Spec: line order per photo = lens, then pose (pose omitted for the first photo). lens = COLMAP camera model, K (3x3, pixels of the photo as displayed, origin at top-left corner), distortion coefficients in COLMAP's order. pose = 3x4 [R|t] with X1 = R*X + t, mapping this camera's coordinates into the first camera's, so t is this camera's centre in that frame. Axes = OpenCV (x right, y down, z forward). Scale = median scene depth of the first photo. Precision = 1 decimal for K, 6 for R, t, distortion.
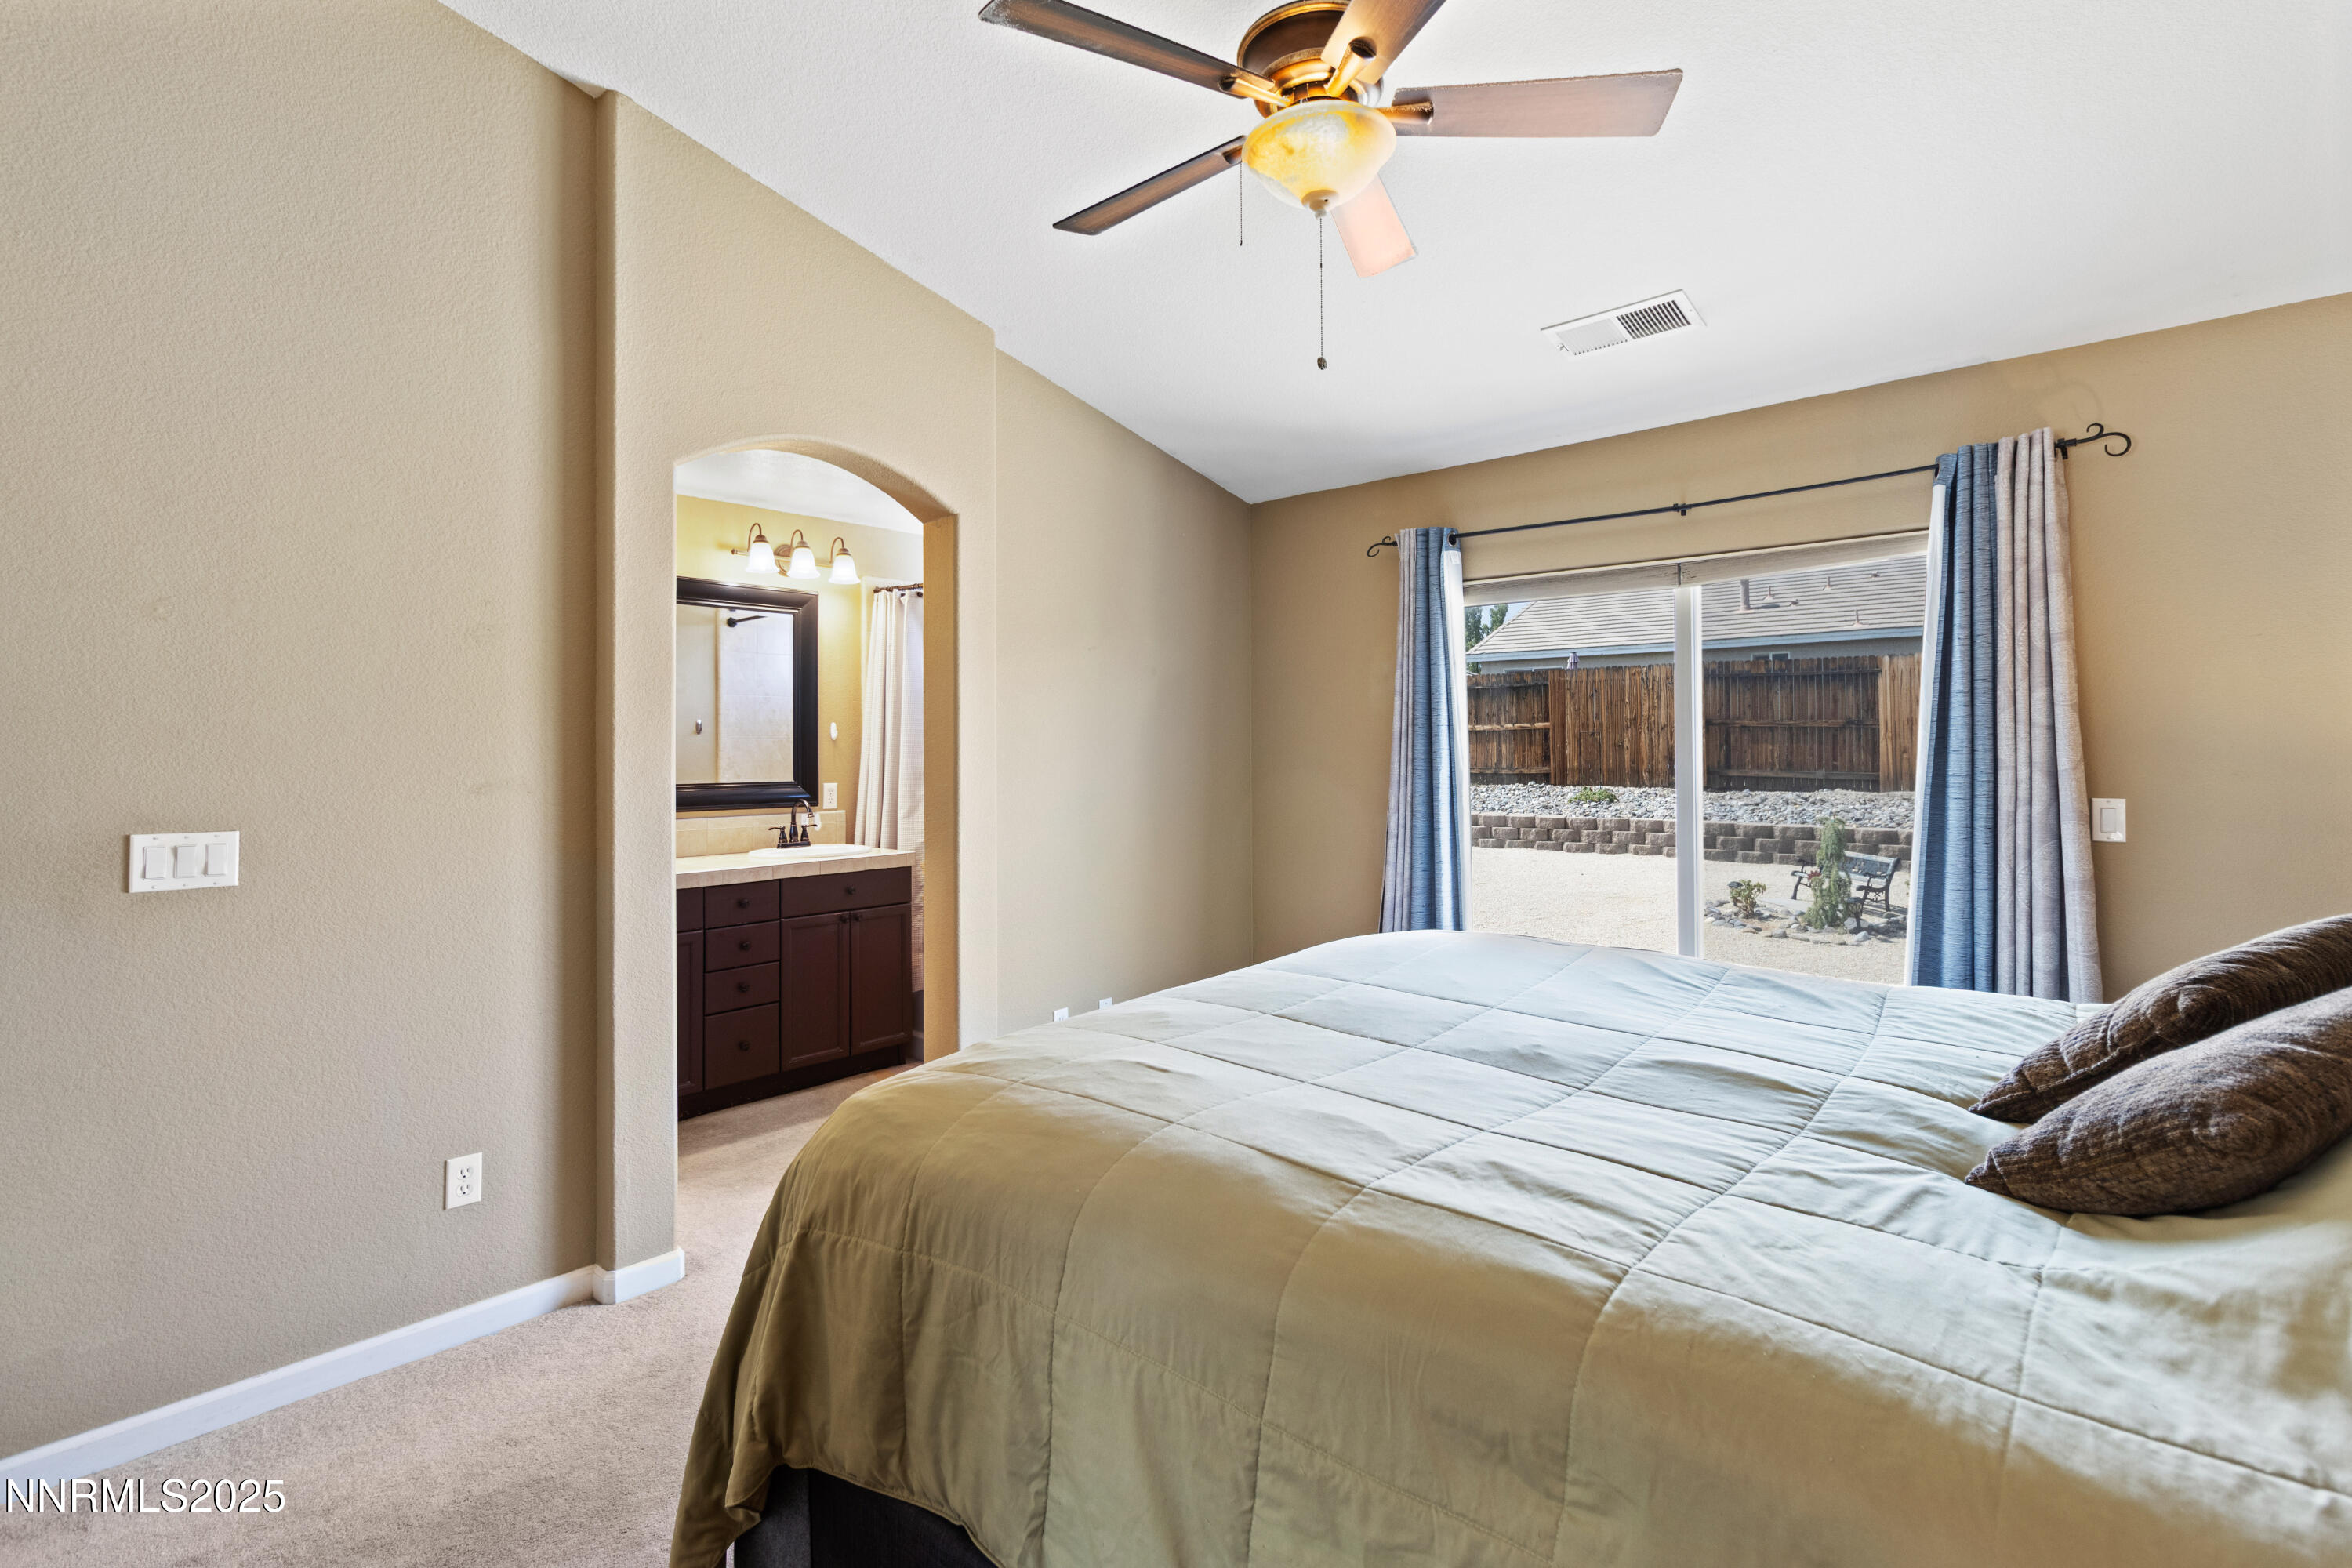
lens RADIAL K [[1104.5, 0, 1198.8], [0, 1104.5, 743.6], [0, 0, 1]] dist [0.002840, 0.000854]
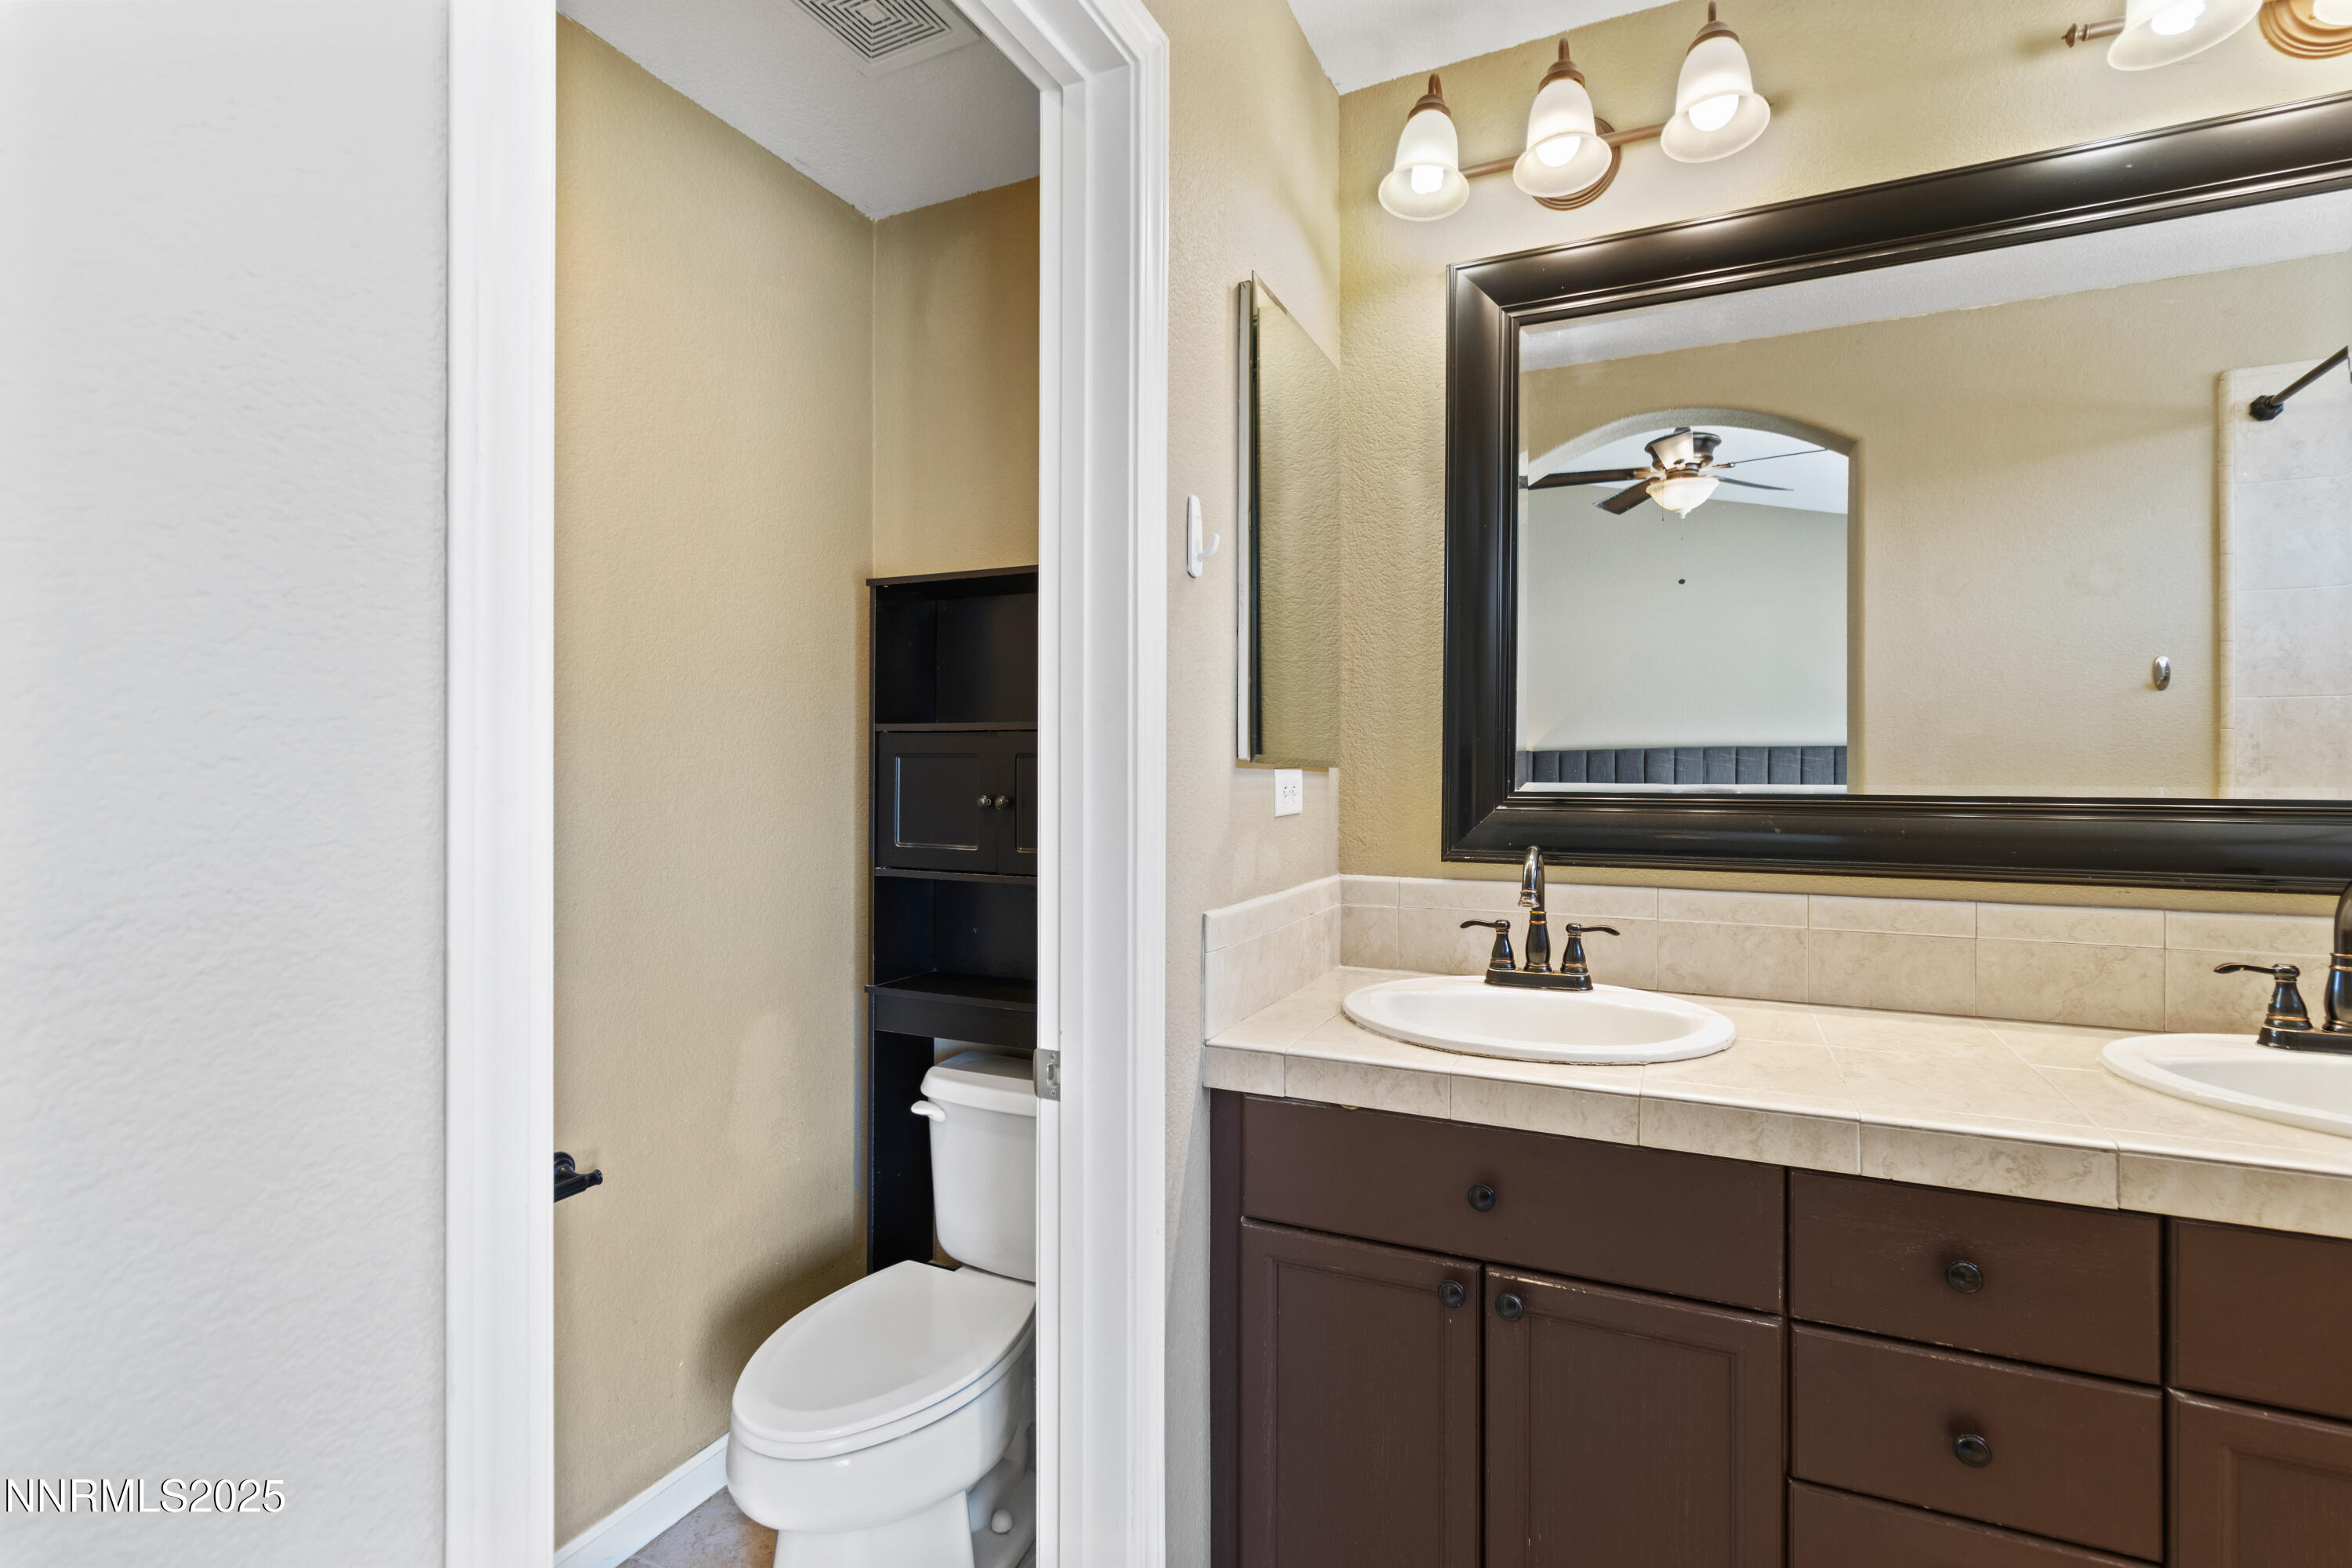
lens RADIAL K [[1083.7, 0, 1187.1], [0, 1083.7, 771.9], [0, 0, 1]] dist [-0.001276, 0.000329]
pose [[0.271895, 0.002037, -0.962325, -0.189474], [0.001684, 0.999995, 0.002593, 0.025585], [0.962325, -0.002326, 0.271891, 0.647327]]
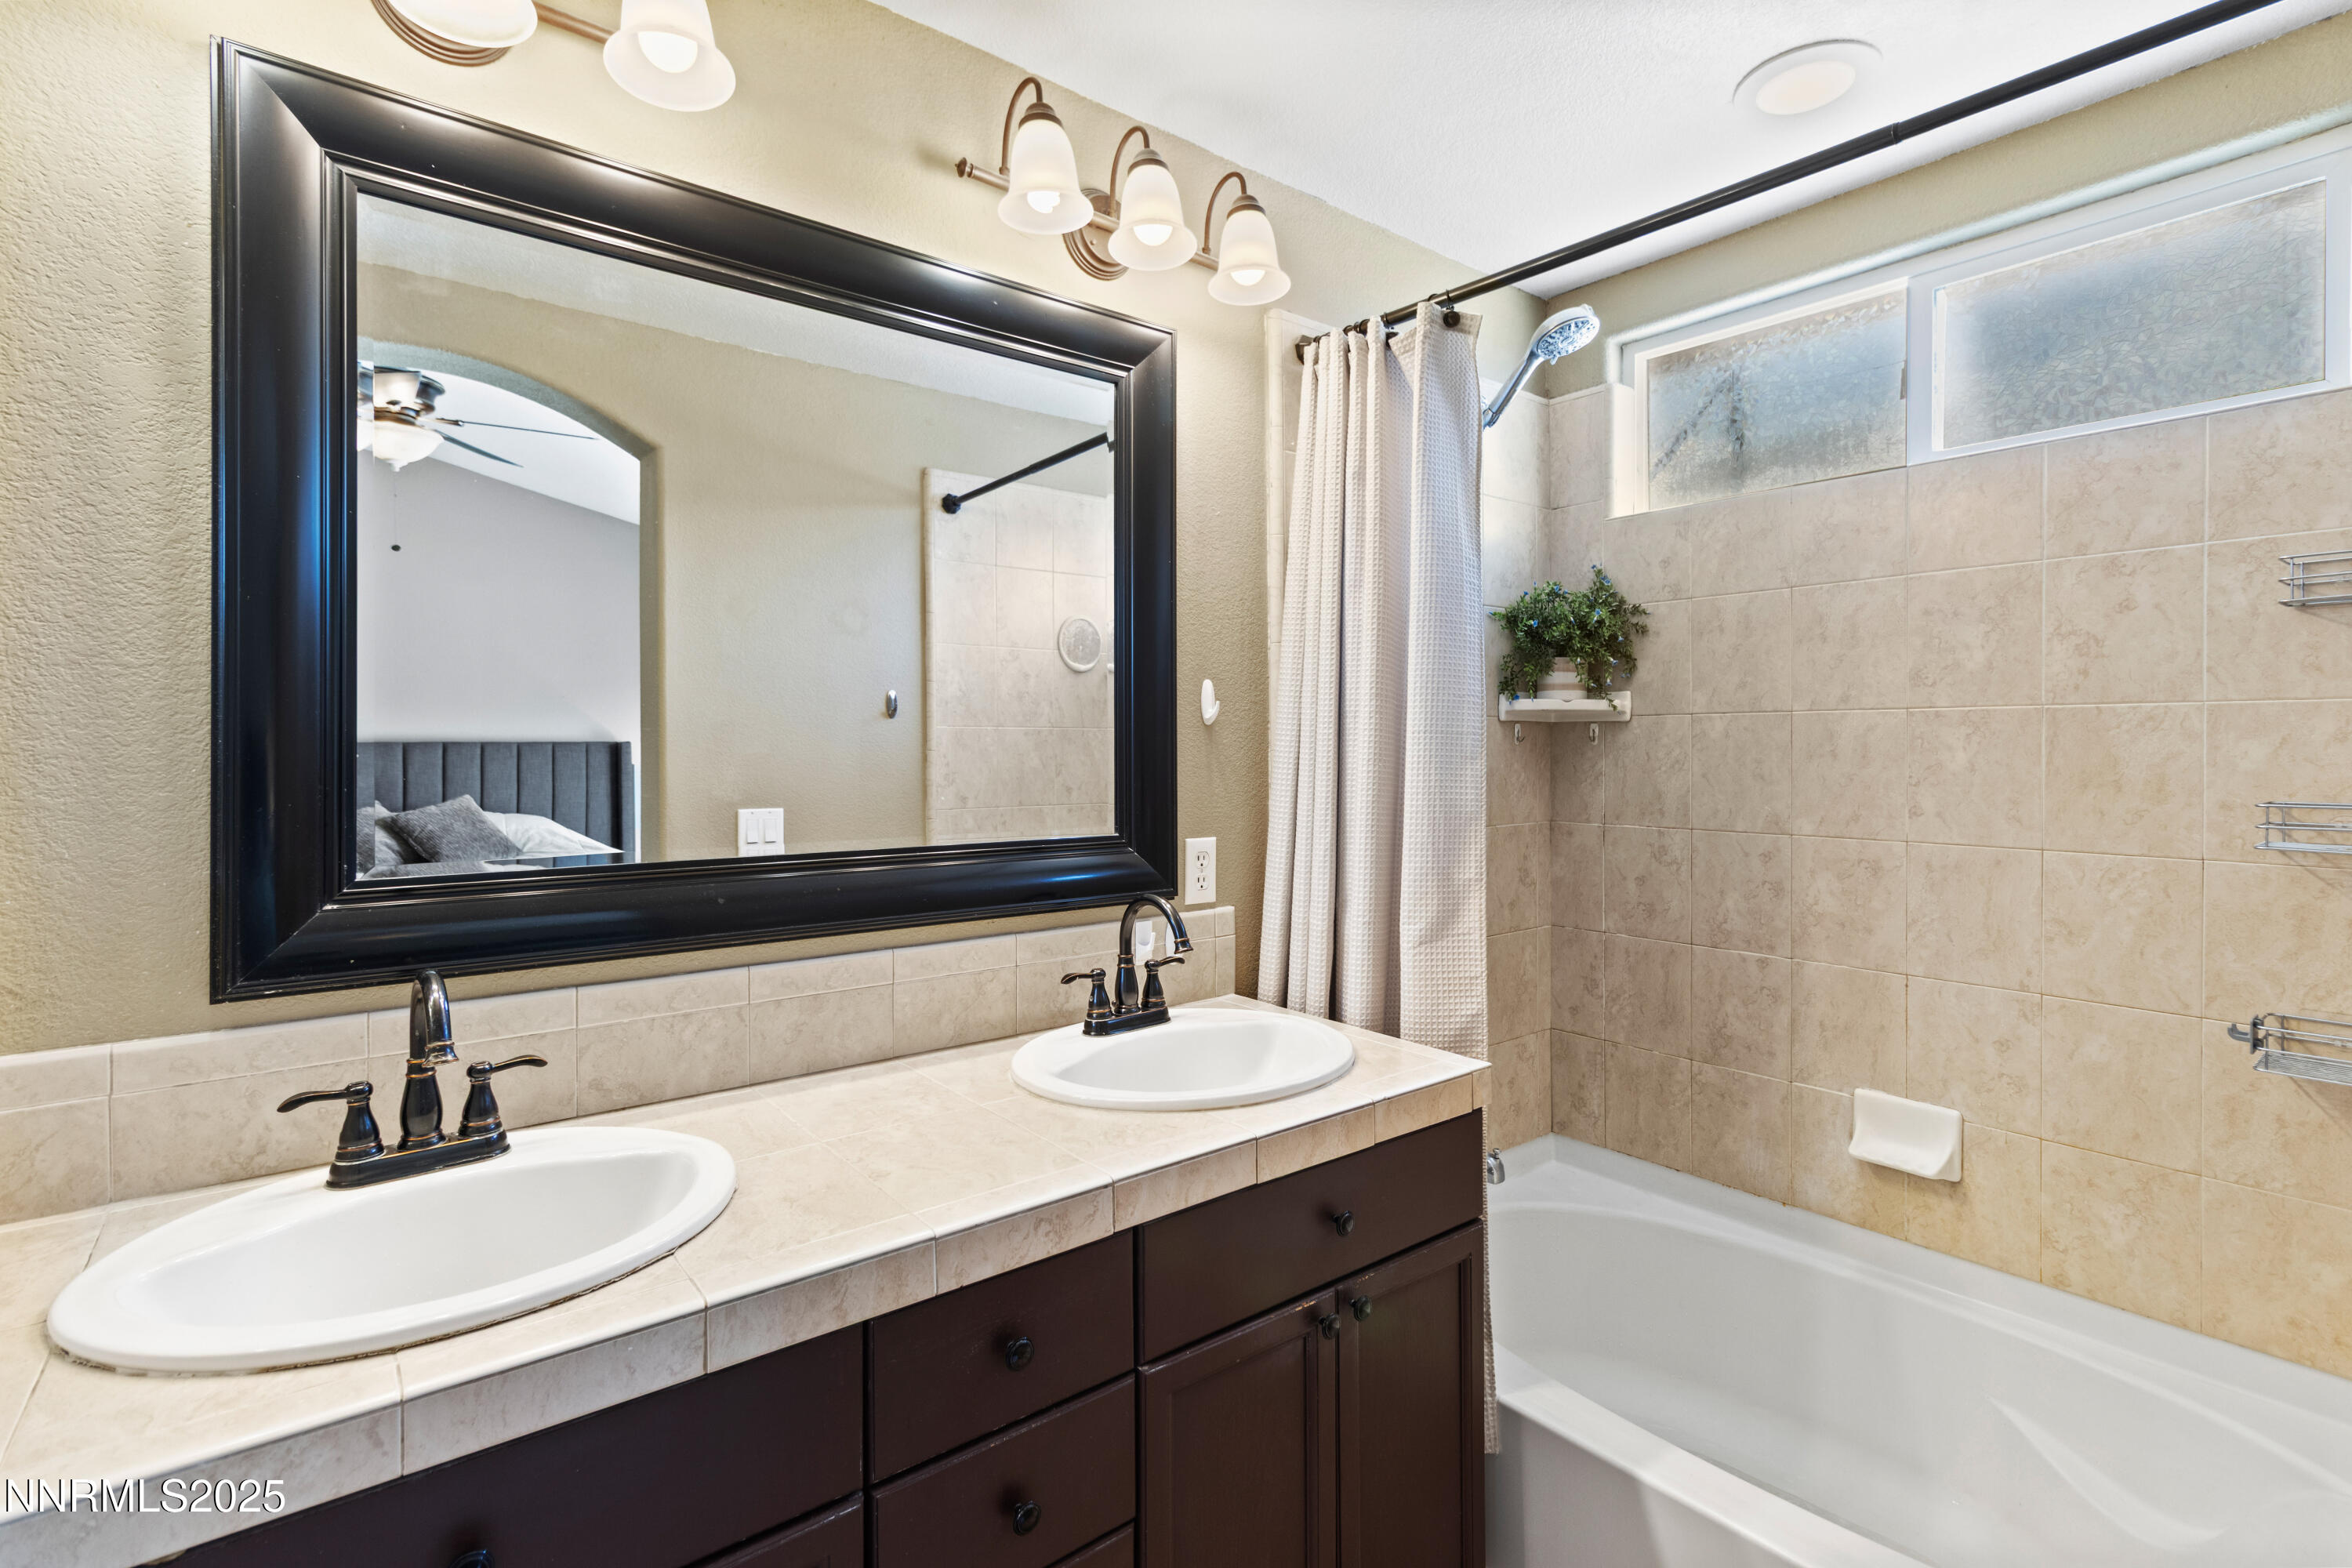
lens RADIAL K [[1092.8, 0, 1188.0], [0, 1092.8, 752.3], [0, 0, 1]] dist [0.009715, -0.003585]
pose [[0.984112, 0.001542, -0.177543, -0.277111], [0.000358, 0.999943, 0.010674, 0.002206], [0.177549, -0.010568, 0.984055, 0.641133]]
